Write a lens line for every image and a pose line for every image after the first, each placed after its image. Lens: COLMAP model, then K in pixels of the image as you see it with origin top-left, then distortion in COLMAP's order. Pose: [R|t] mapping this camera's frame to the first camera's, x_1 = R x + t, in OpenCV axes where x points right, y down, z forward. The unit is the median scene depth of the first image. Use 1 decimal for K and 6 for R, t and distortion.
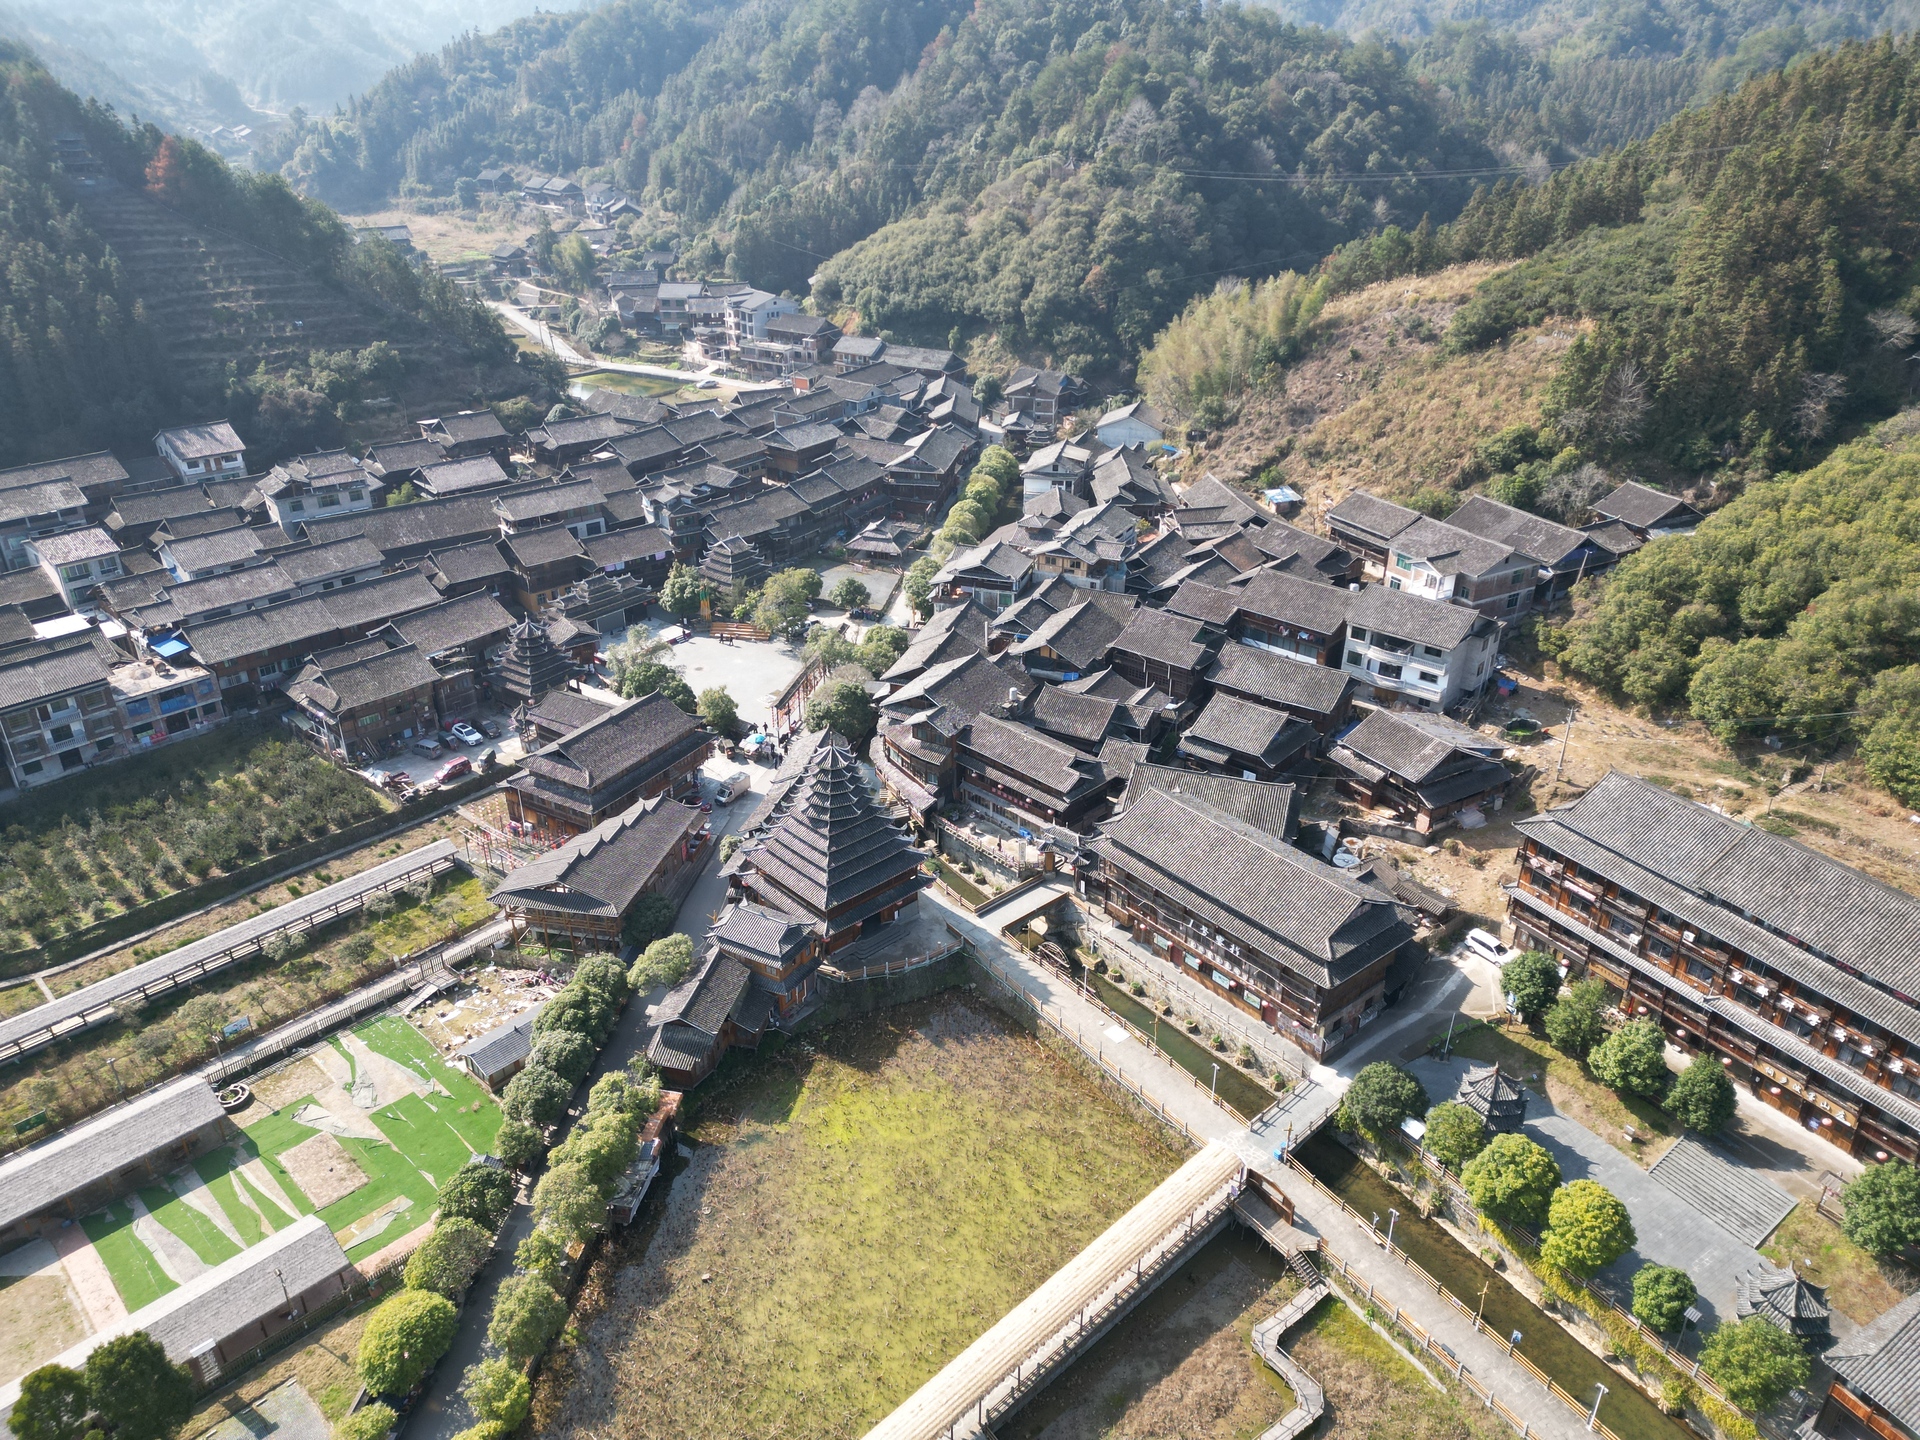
lens RADIAL K [[1334.6, 0, 962.7], [0, 1334.6, 720.5], [0, 0, 1]] dist [0.087907, -0.085727]
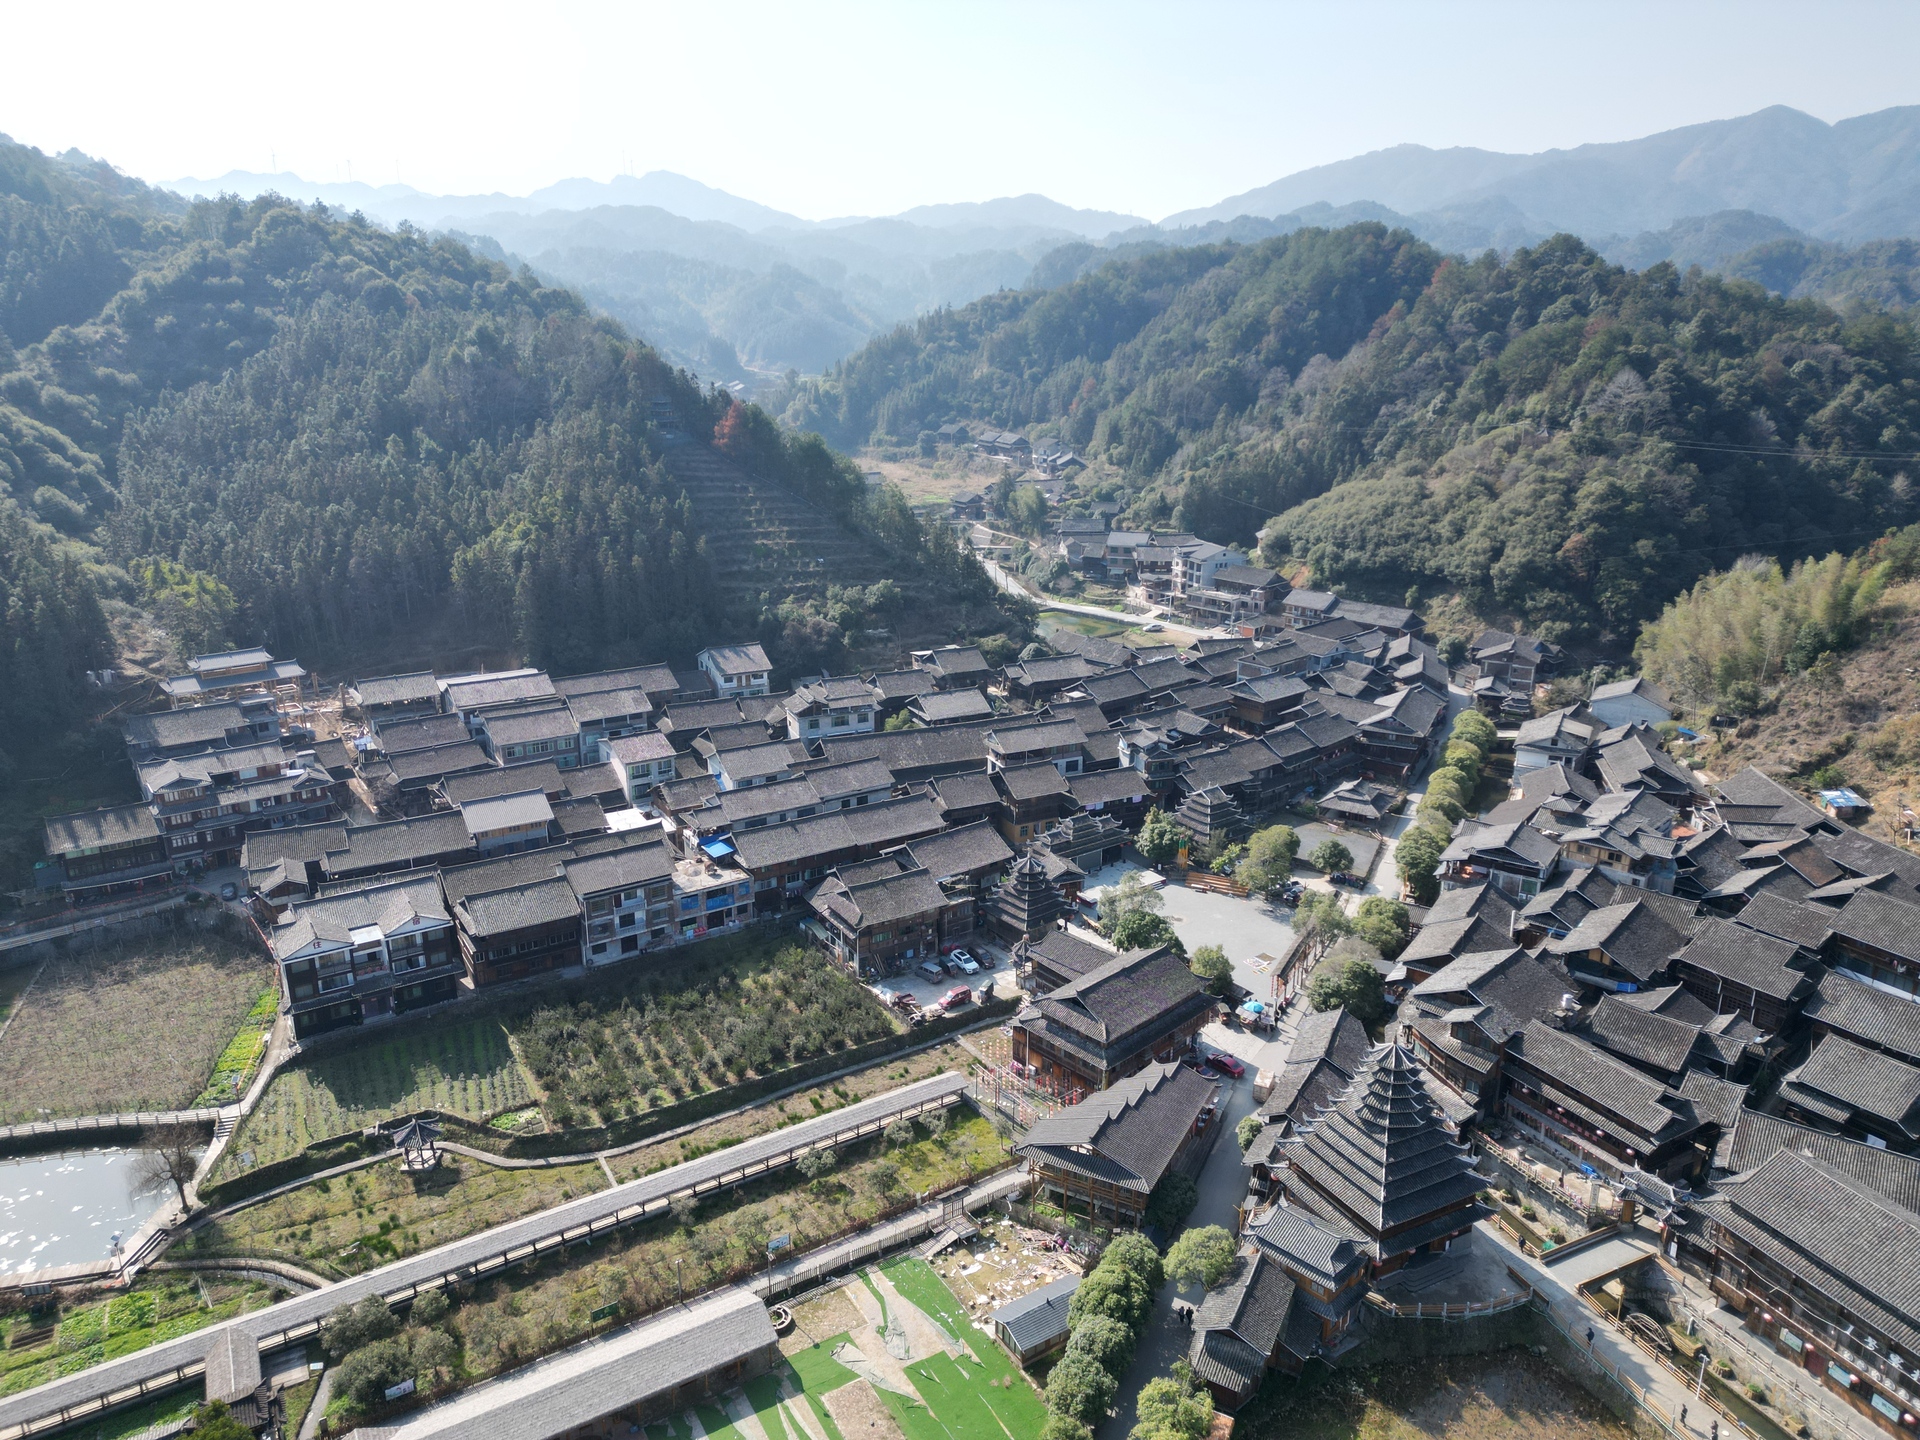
lens RADIAL K [[1334.6, 0, 962.7], [0, 1334.6, 720.5], [0, 0, 1]] dist [0.087907, -0.085727]
pose [[0.963380, 0.080628, -0.255730, -0.114816], [-0.121841, 0.981206, -0.149634, -0.016441], [0.238859, 0.175313, 0.955098, -0.002527]]
